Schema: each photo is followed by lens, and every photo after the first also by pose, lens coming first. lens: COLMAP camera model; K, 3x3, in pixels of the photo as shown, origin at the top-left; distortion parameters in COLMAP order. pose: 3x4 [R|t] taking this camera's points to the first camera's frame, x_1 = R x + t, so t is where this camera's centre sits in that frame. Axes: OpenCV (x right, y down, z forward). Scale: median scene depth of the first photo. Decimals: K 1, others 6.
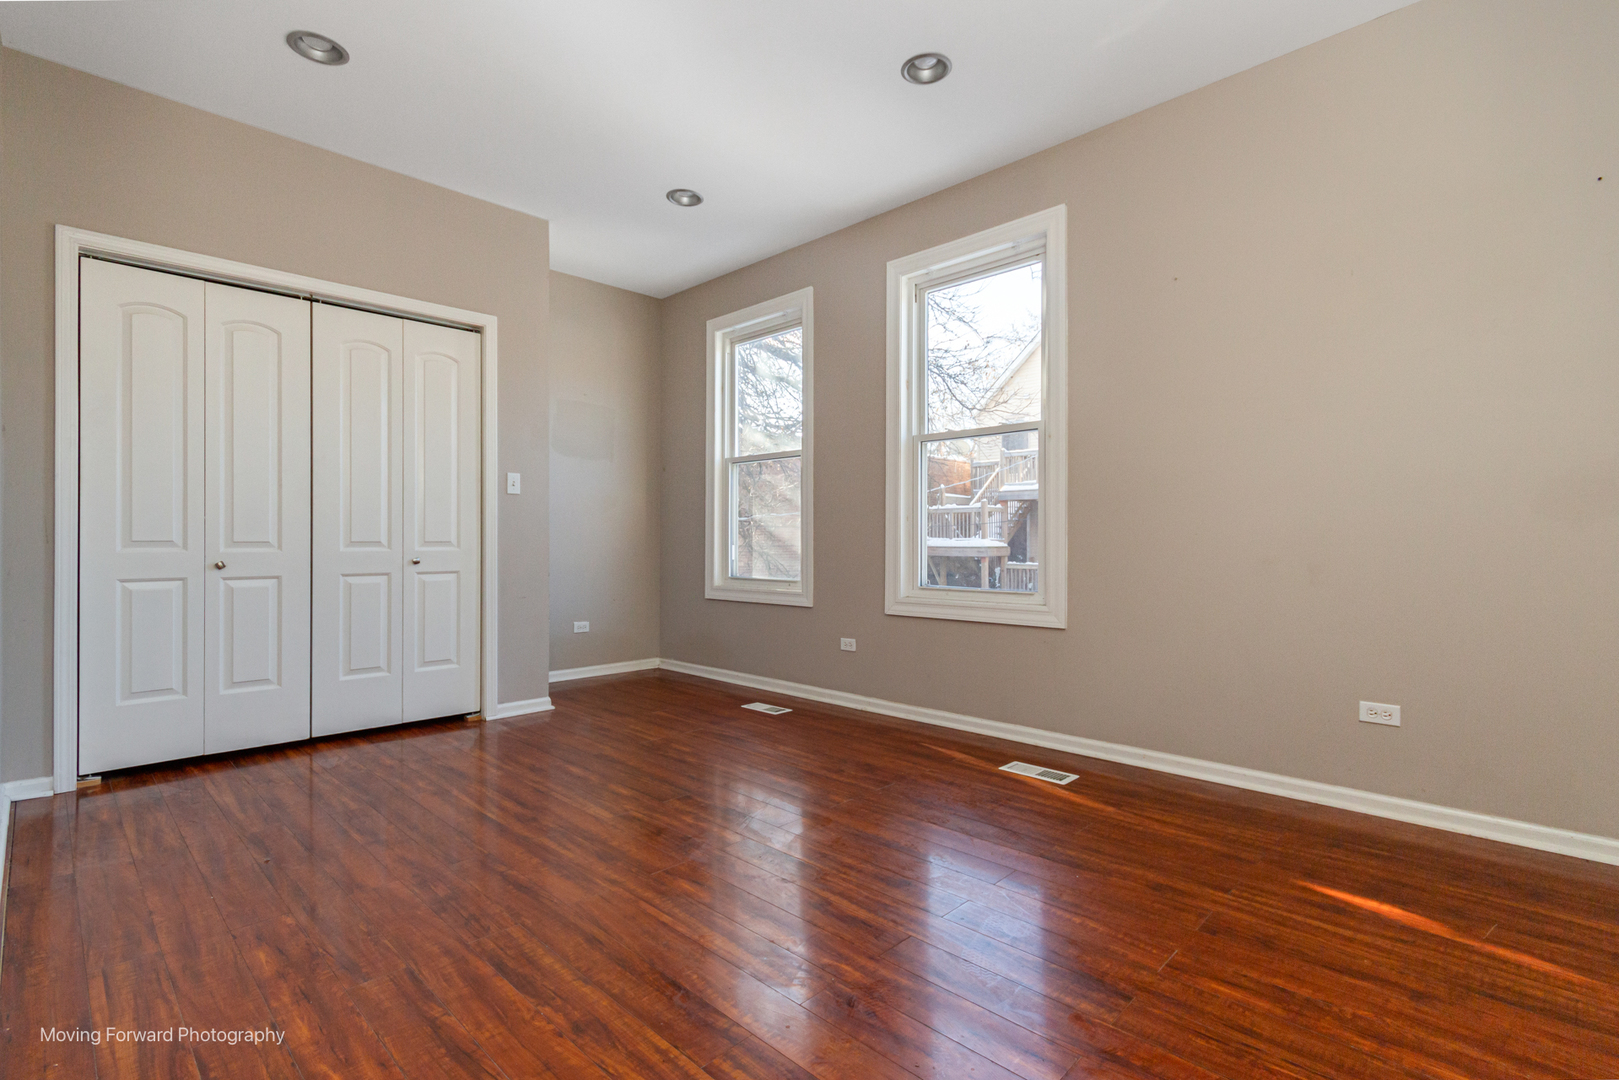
lens RADIAL K [[749.2, 0, 808.8], [0, 749.2, 542.7], [0, 0, 1]] dist [0.000585, 0.000162]
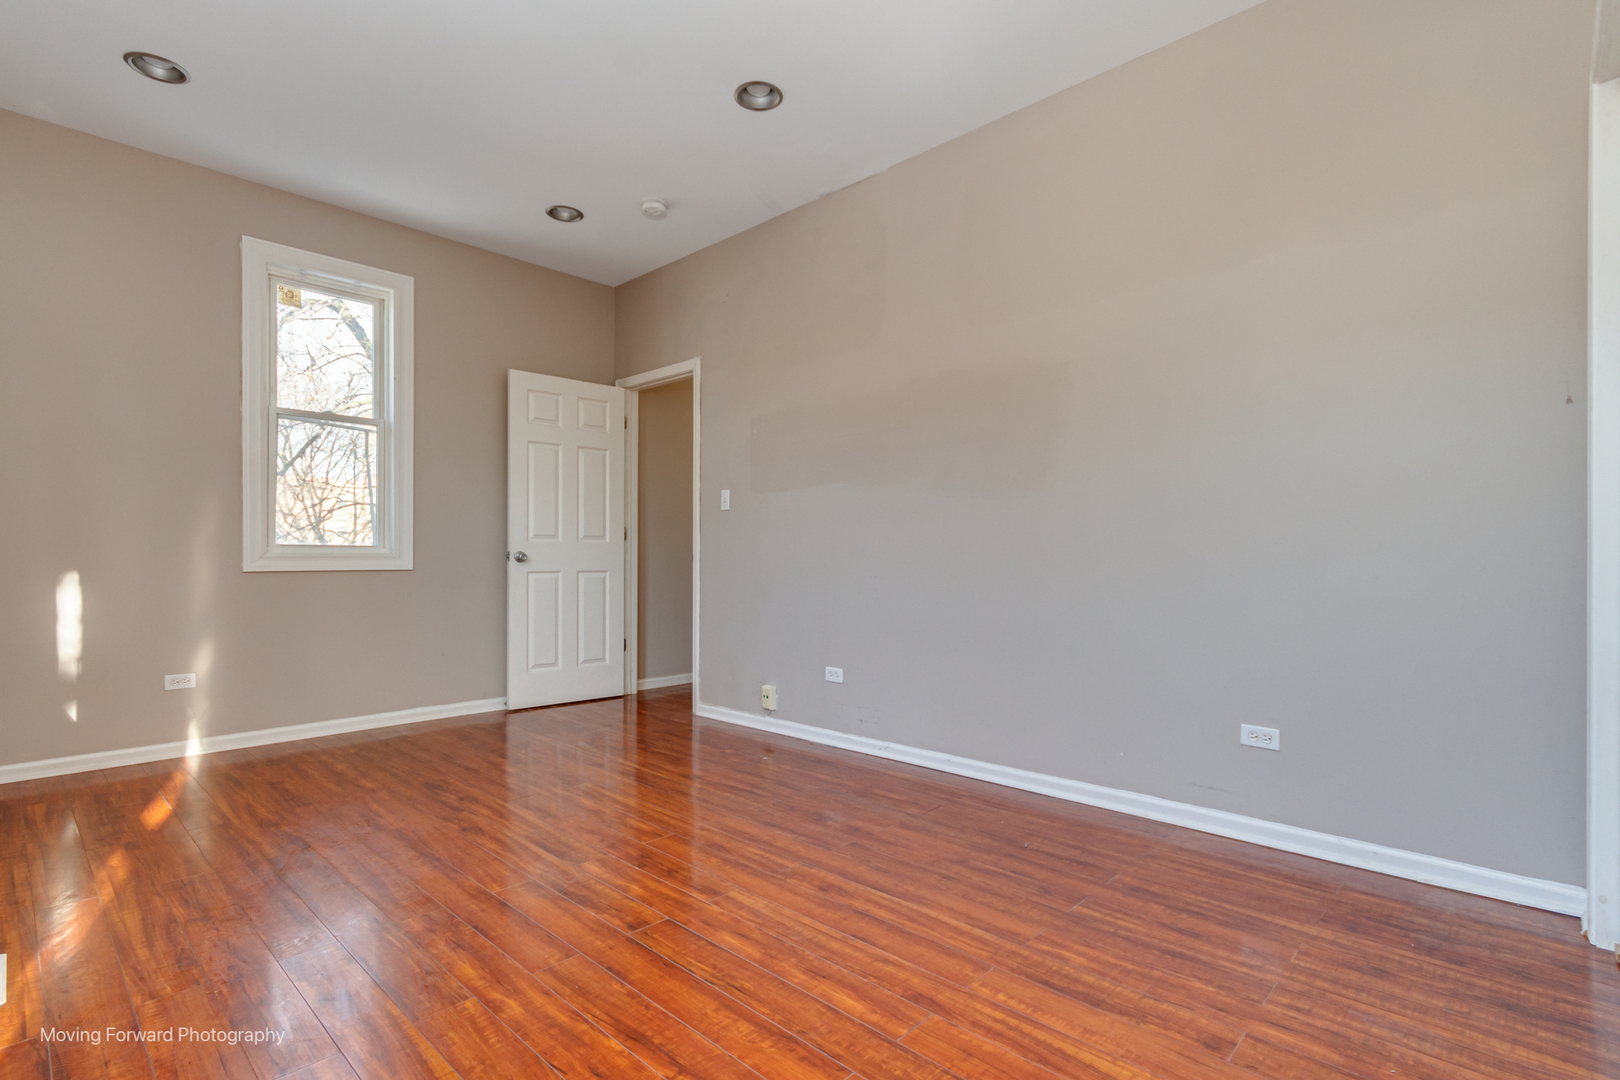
lens RADIAL K [[749.7, 0, 810.8], [0, 749.7, 547.7], [0, 0, 1]] dist [0.000585, 0.000162]
pose [[-0.999619, -0.001625, -0.027567, -0.358922], [-0.001451, 0.999979, -0.006312, -0.004115], [0.027577, -0.006270, -0.999600, 1.992850]]
